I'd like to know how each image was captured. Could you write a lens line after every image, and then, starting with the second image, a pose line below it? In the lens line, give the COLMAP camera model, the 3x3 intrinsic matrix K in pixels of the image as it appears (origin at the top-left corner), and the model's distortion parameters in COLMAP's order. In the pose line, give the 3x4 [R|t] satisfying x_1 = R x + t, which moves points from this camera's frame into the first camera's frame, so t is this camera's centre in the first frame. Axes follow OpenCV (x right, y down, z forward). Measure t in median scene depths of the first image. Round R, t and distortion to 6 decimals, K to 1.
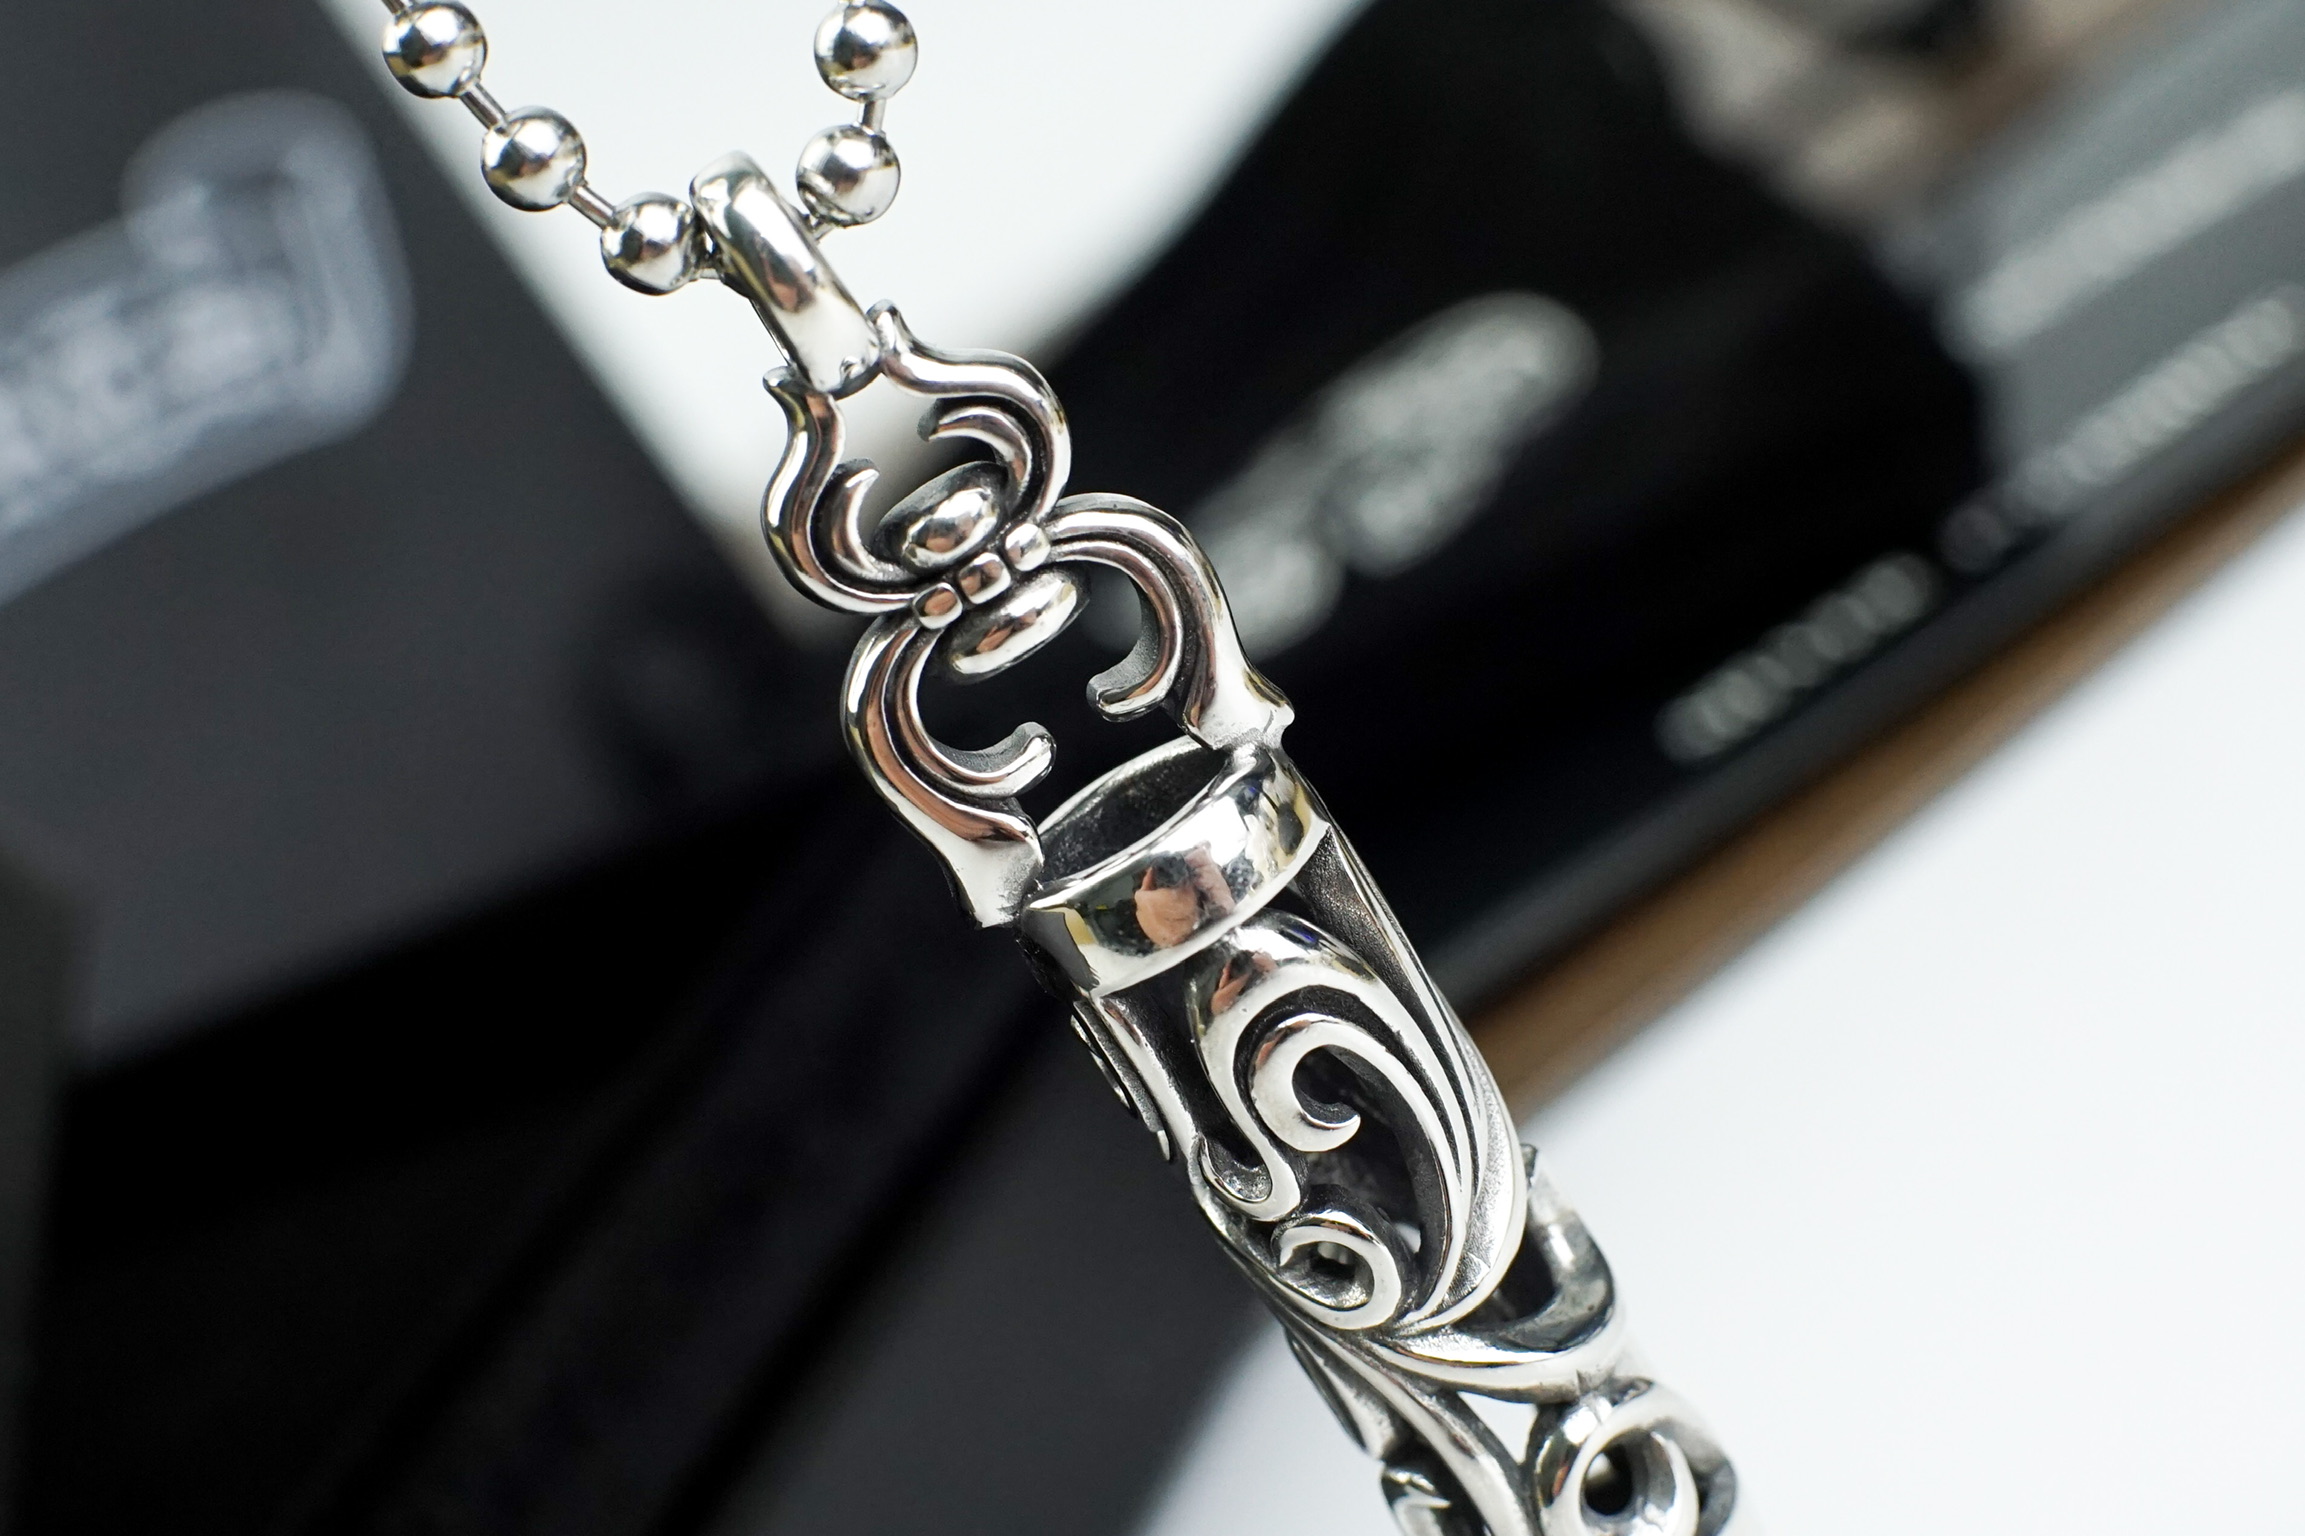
lens RADIAL K [[4421.3, 0, 1153.1], [0, 4421.3, 769.0], [0, 0, 1]] dist [-0.339830, 0.000000]
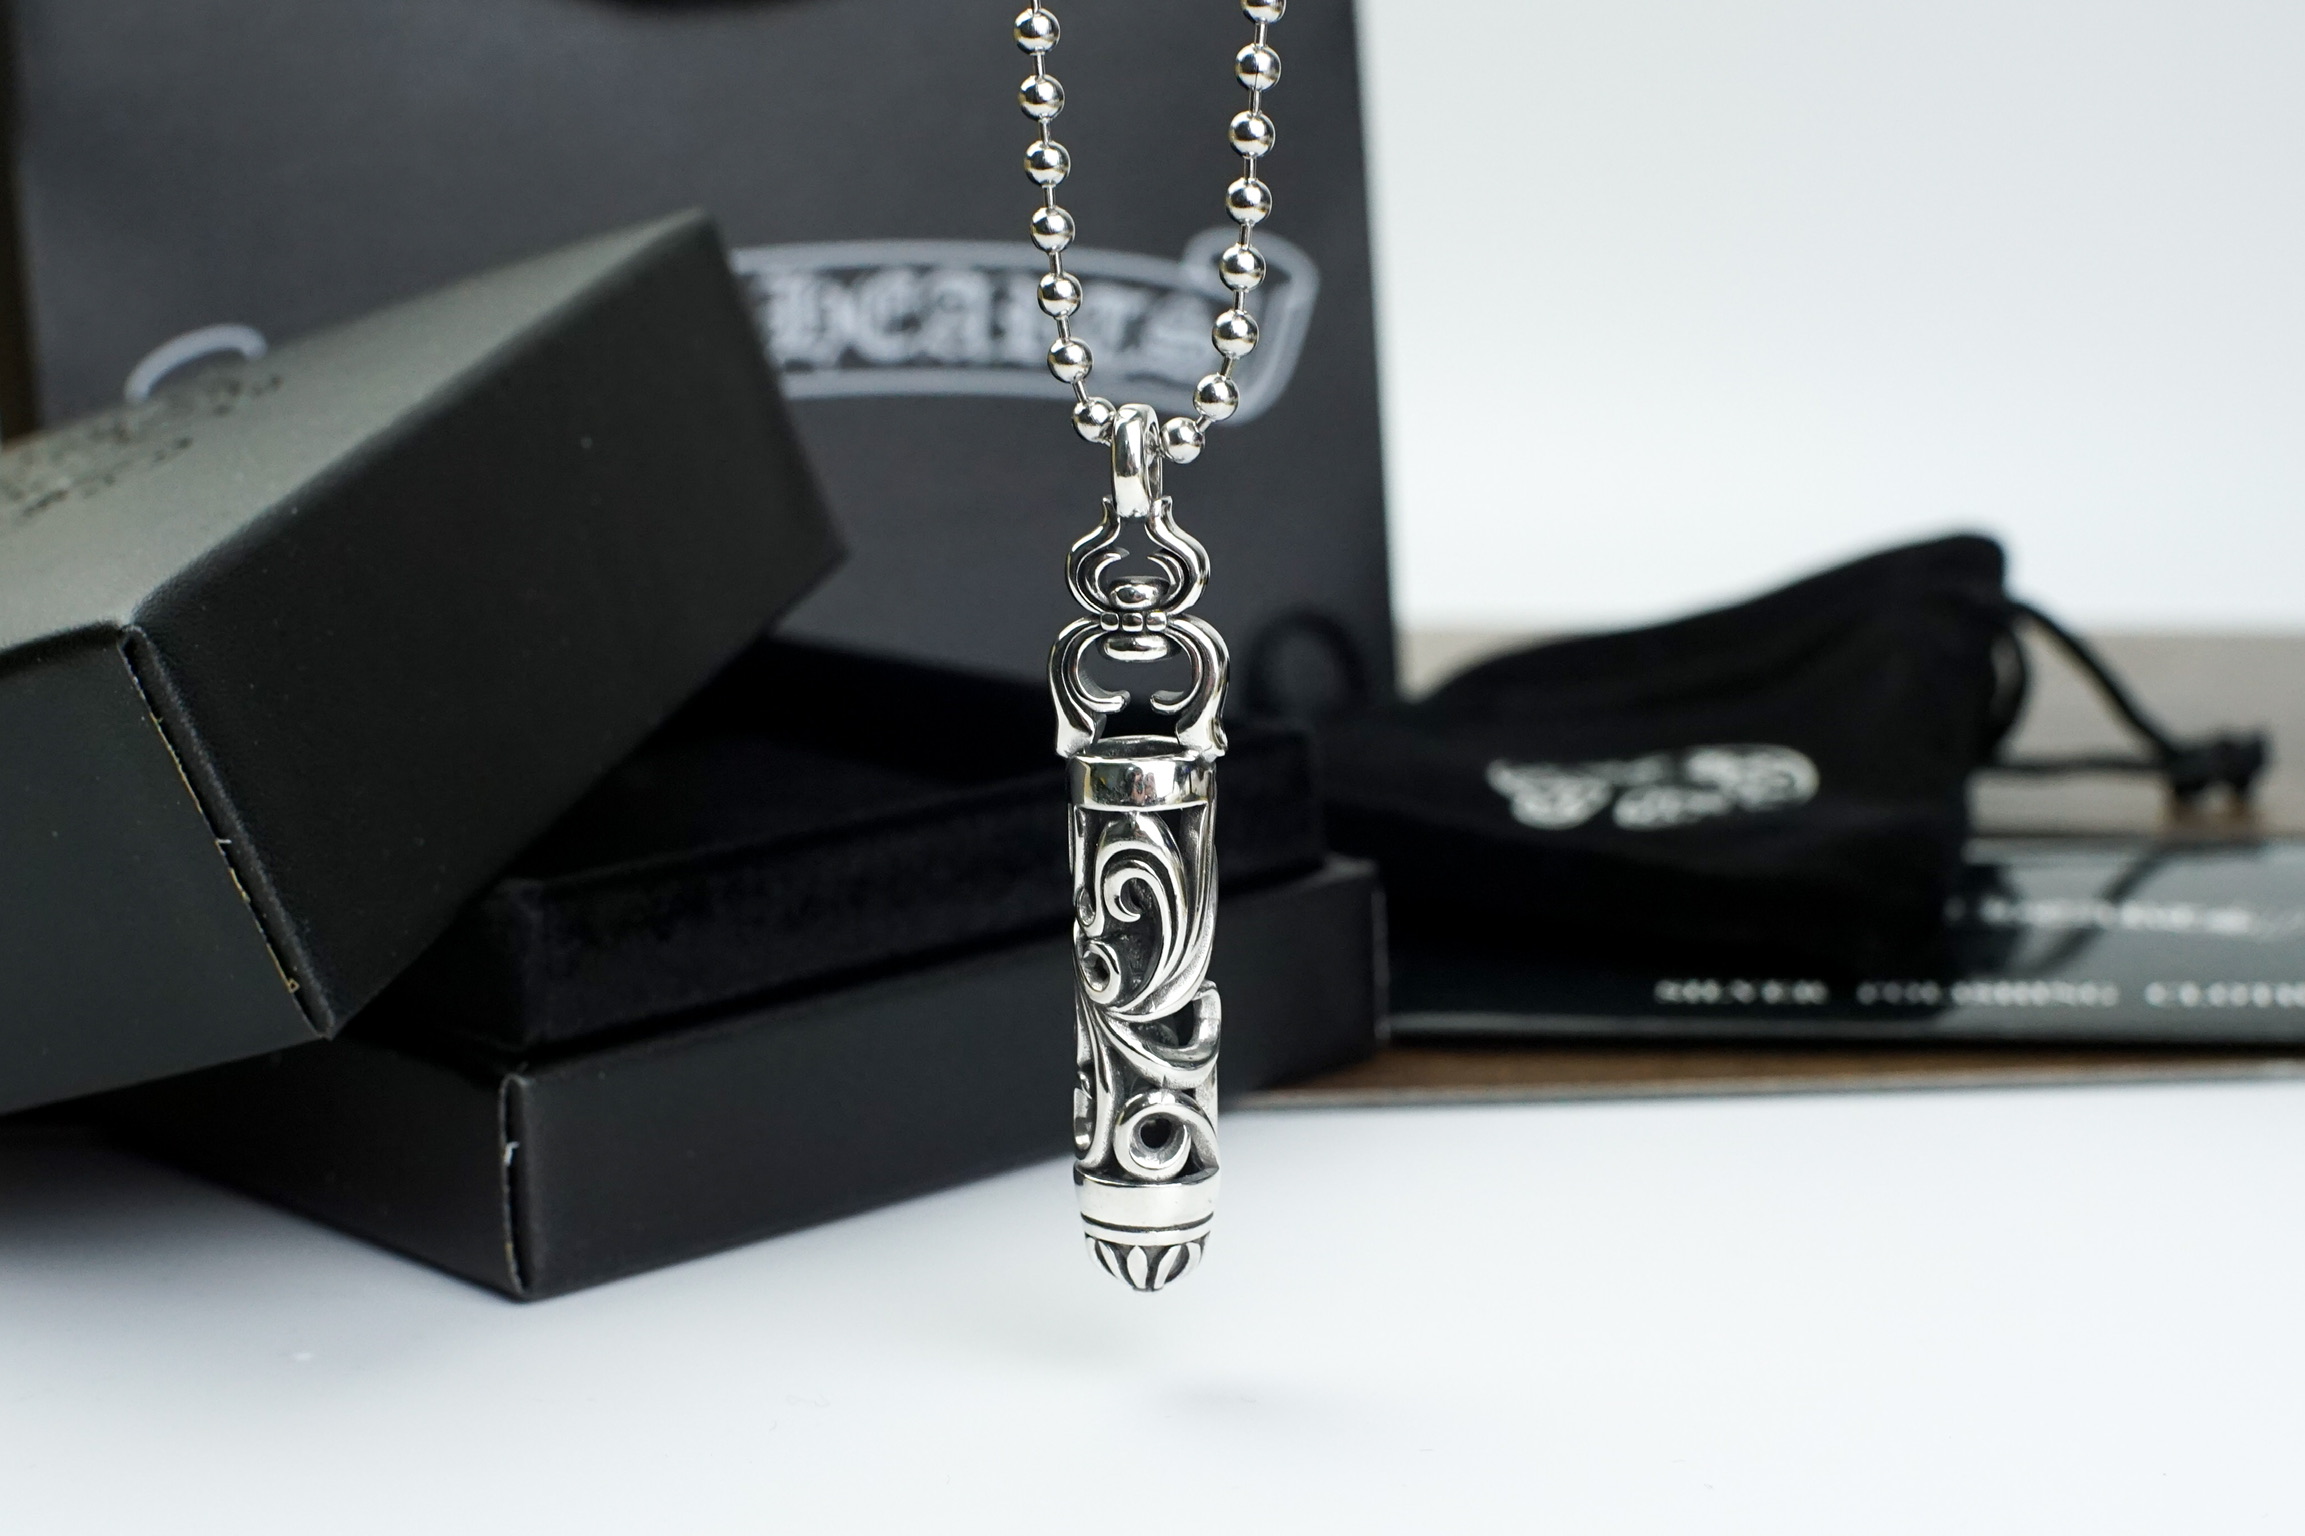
lens RADIAL K [[4421.3, 0, 1152.5], [0, 4421.3, 767.1], [0, 0, 1]] dist [-0.339830, 0.000000]
pose [[0.790294, 0.543032, -0.283817, 0.645789], [-0.548607, 0.833396, 0.066943, -0.136941], [0.272884, 0.102799, 0.956539, -1.145096]]
